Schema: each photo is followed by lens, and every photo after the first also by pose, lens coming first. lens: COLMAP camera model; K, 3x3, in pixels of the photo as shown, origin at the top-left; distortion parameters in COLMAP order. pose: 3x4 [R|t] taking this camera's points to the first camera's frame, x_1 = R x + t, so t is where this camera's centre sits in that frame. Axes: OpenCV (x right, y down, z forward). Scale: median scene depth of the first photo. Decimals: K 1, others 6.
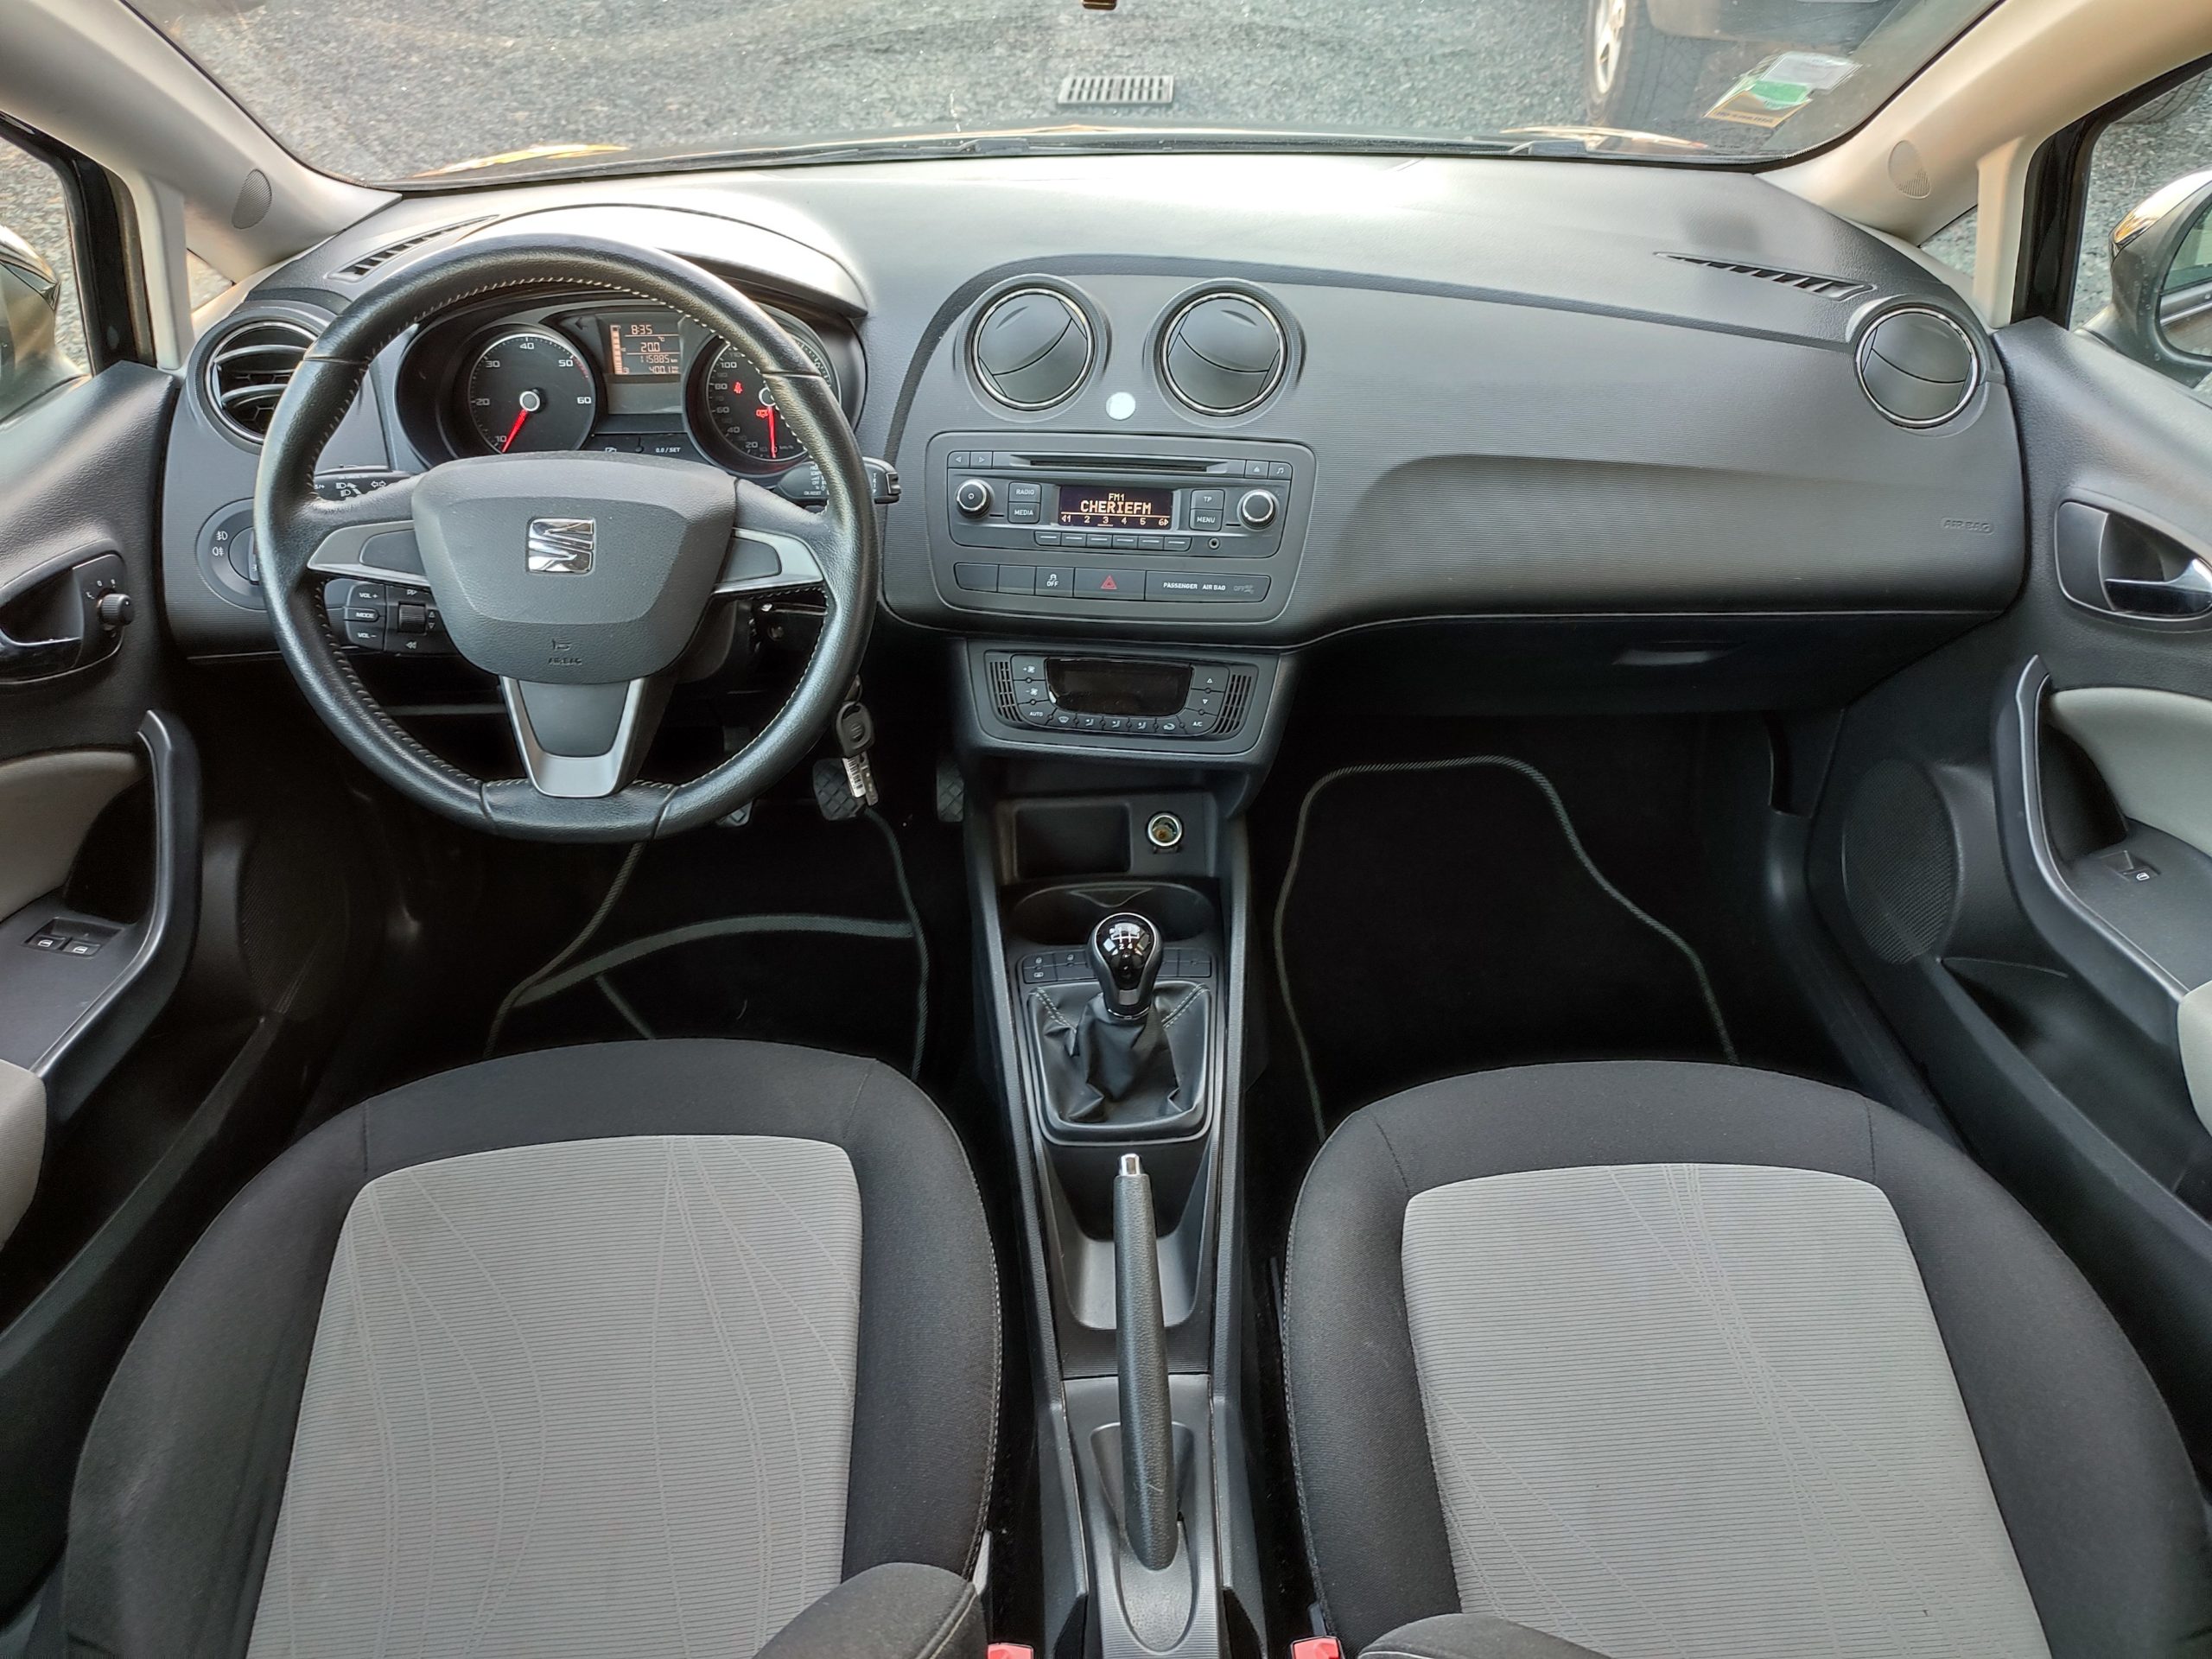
lens RADIAL K [[1600.8, 0, 1104.6], [0, 1600.8, 829.2], [0, 0, 1]] dist [0.027360, -0.027146]
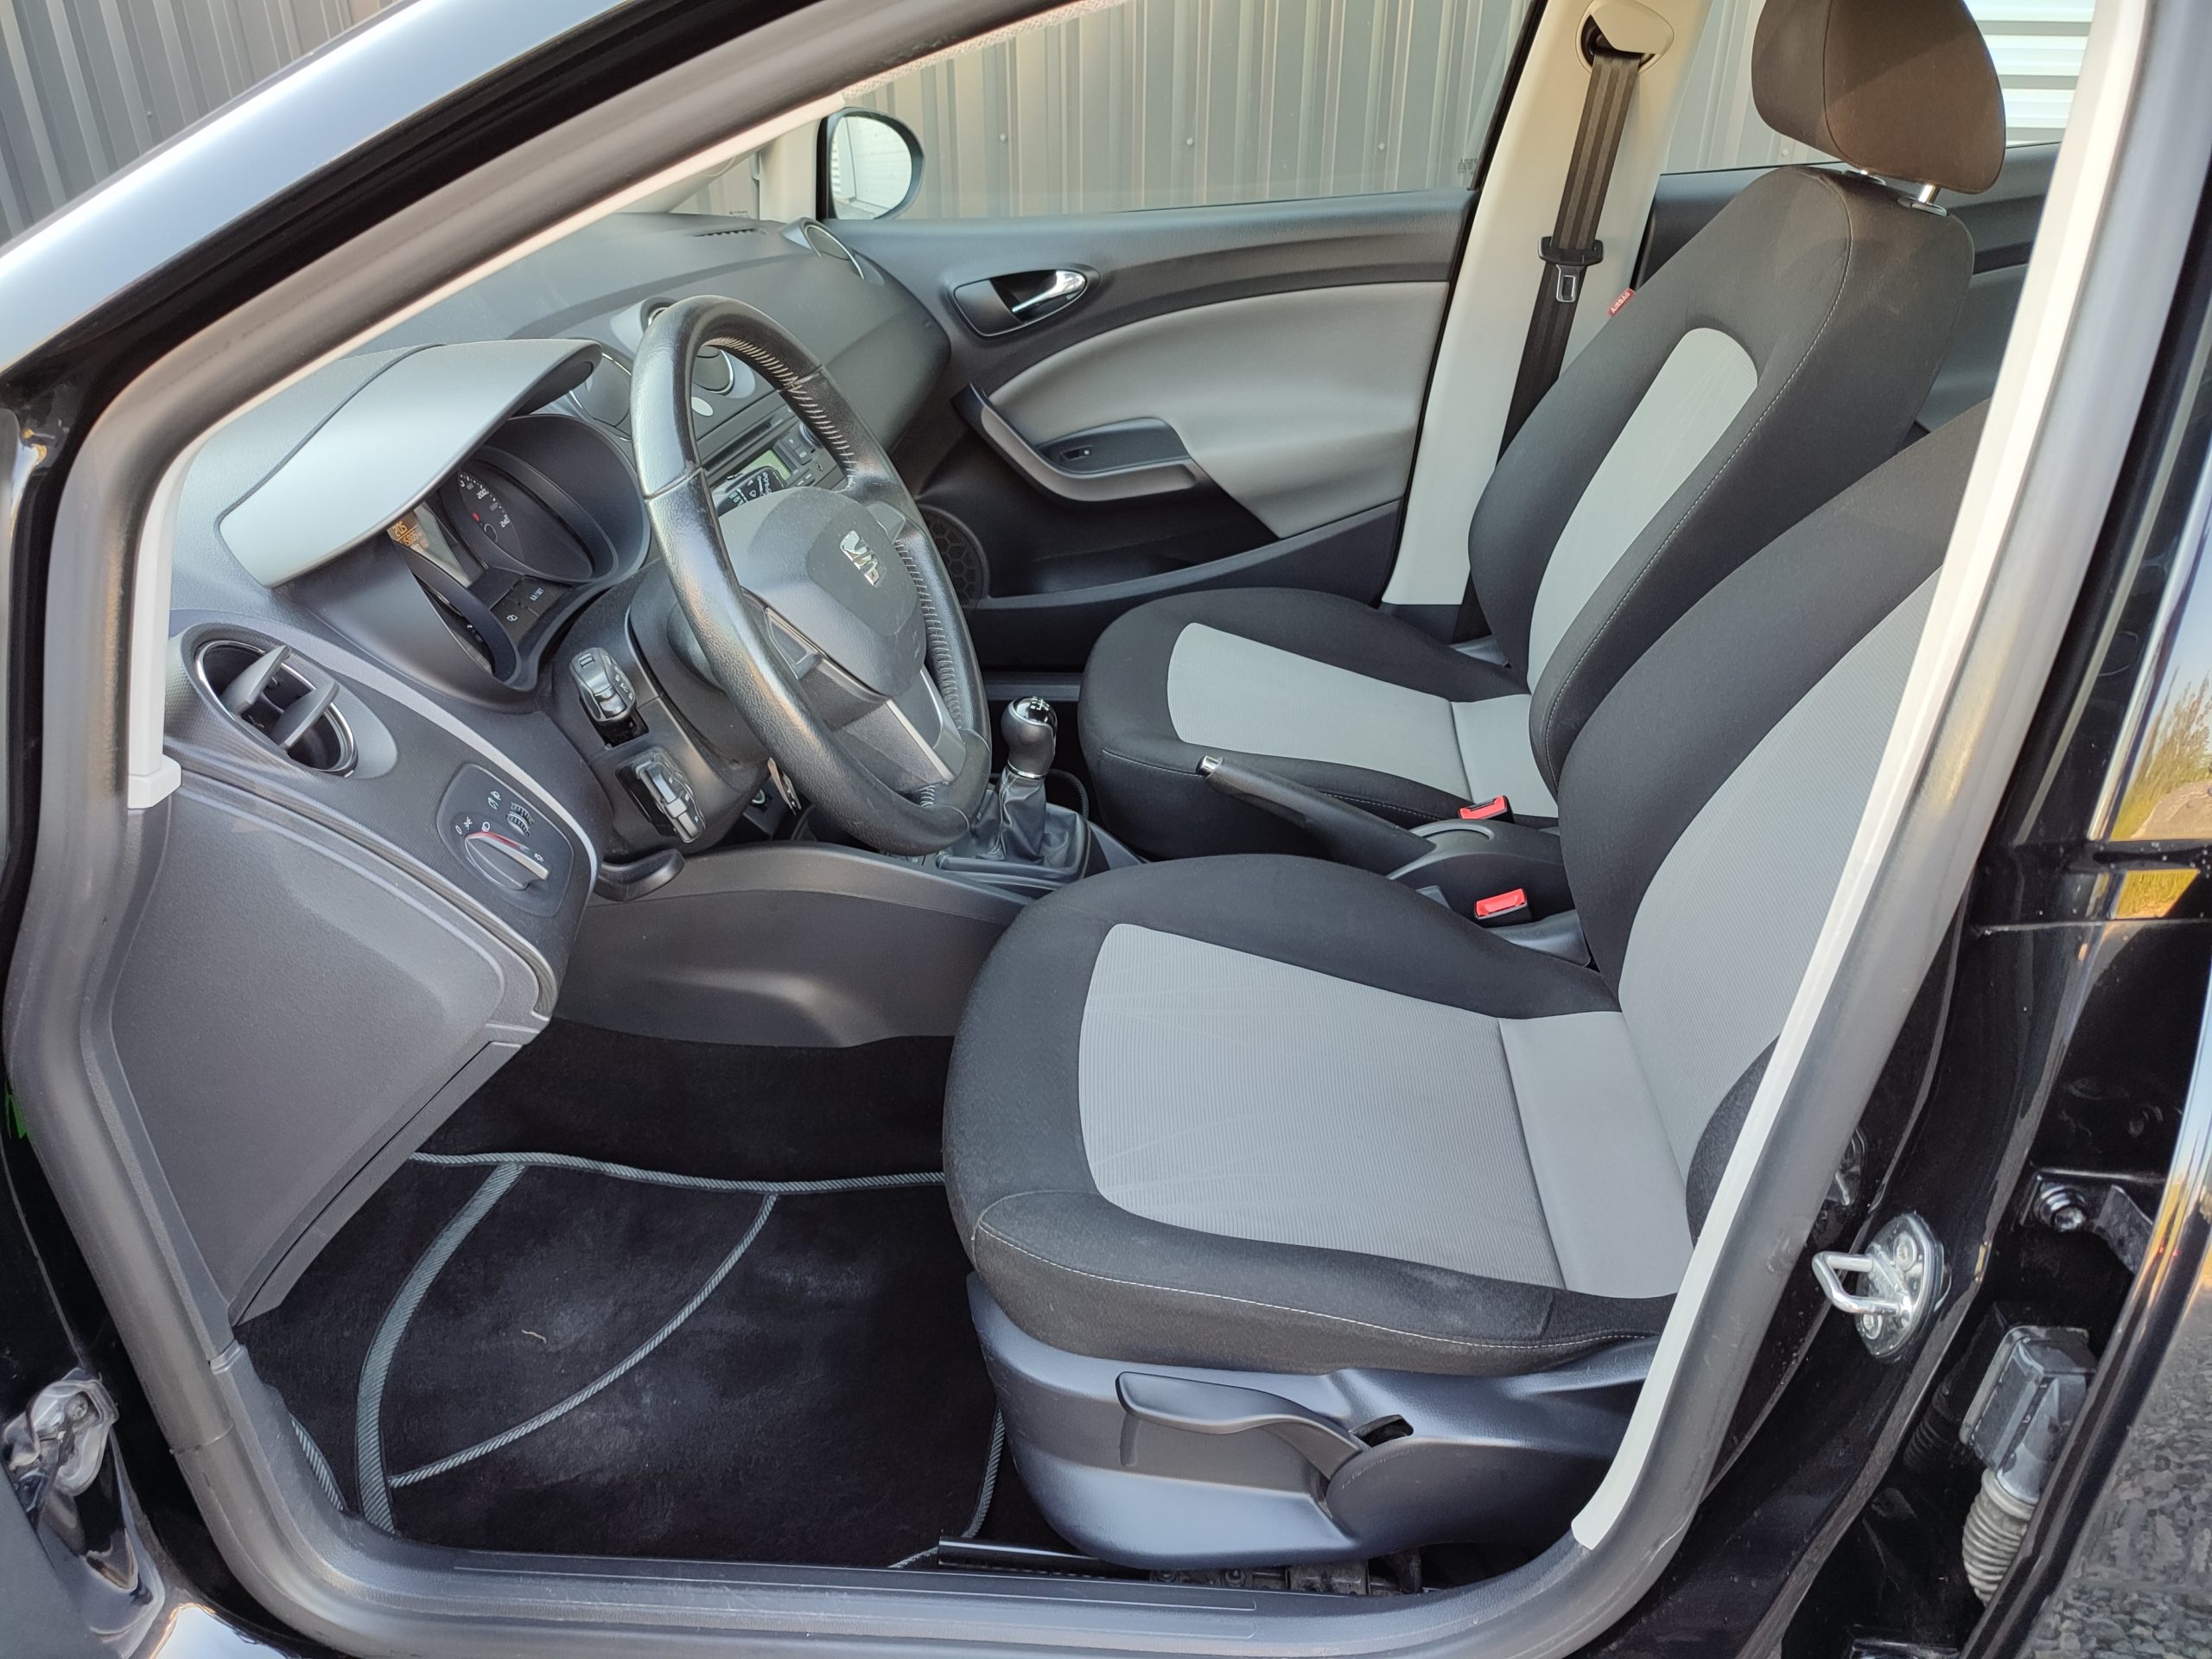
lens RADIAL K [[1600.8, 0, 1102.0], [0, 1600.8, 824.4], [0, 0, 1]] dist [0.027360, -0.027146]
pose [[0.111666, -0.495181, 0.861584, -1.124676], [0.597712, 0.726113, 0.339855, -0.268916], [-0.793896, 0.477028, 0.377058, 0.479693]]
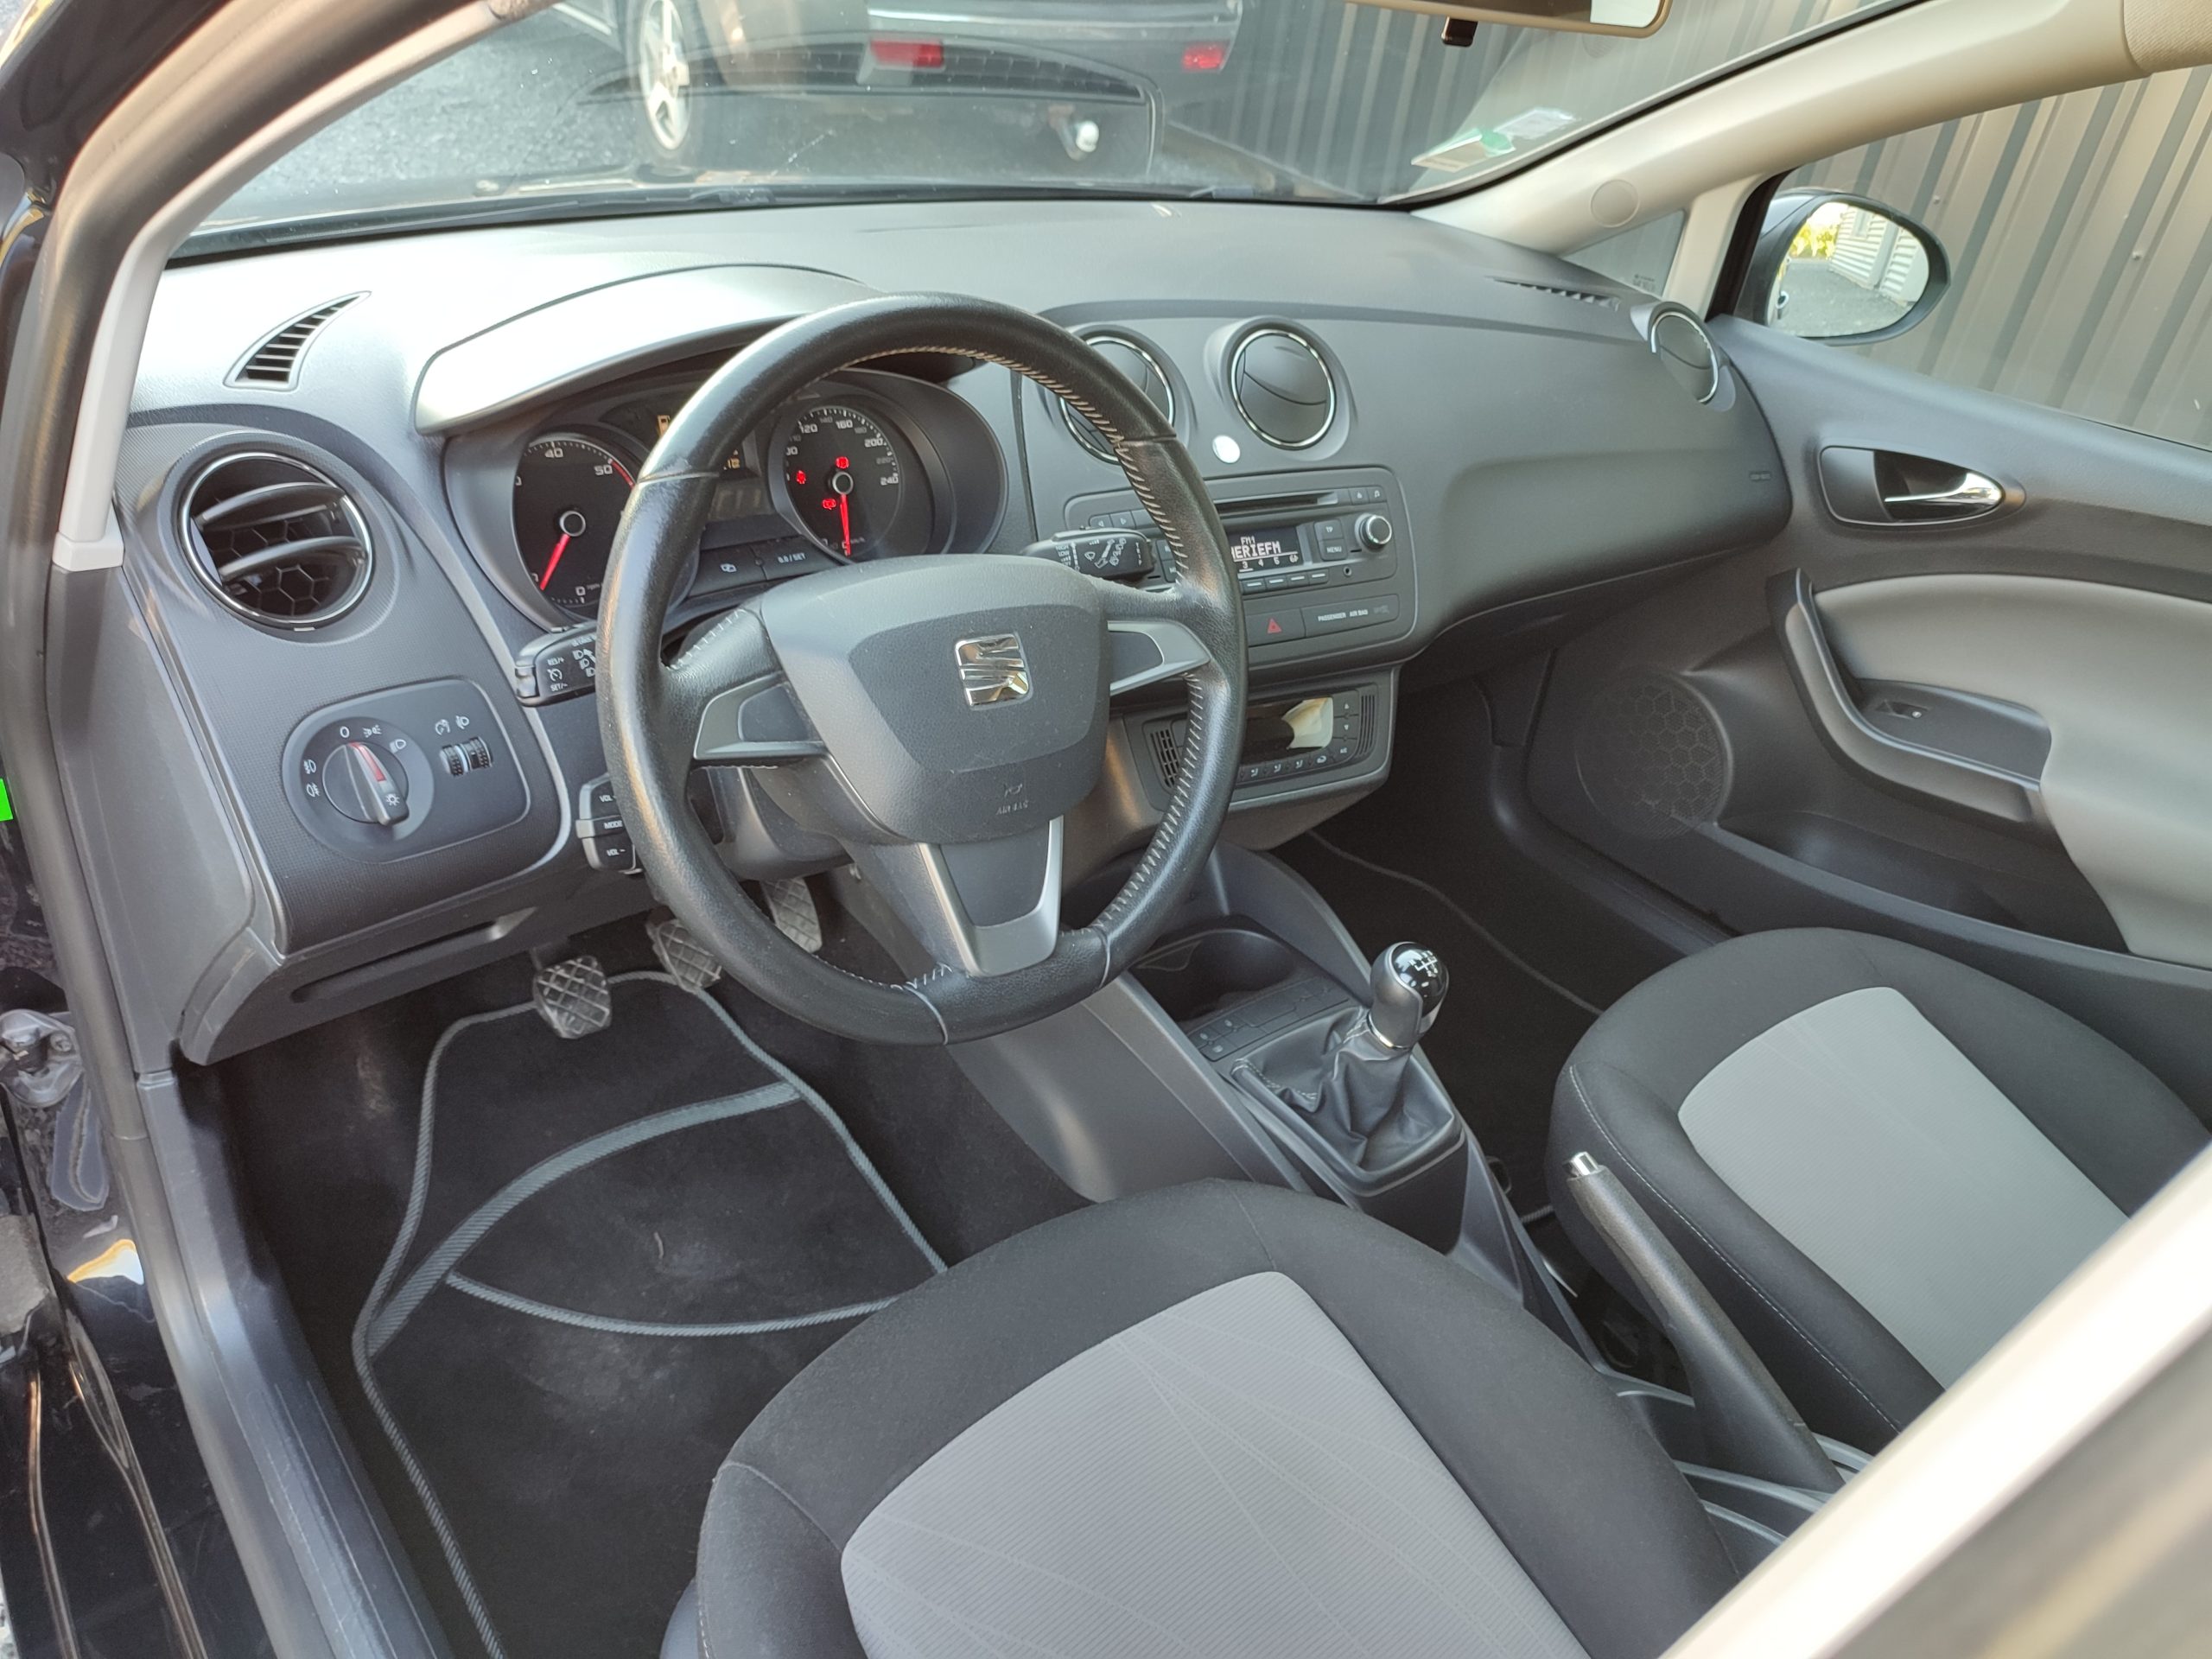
lens RADIAL K [[1600.8, 0, 1112.8], [0, 1600.8, 828.2], [0, 0, 1]] dist [0.027360, -0.027146]
pose [[0.799851, -0.229344, 0.554653, -0.643503], [0.249955, 0.967448, 0.039578, -0.097130], [-0.545675, 0.106982, 0.831140, 0.252867]]
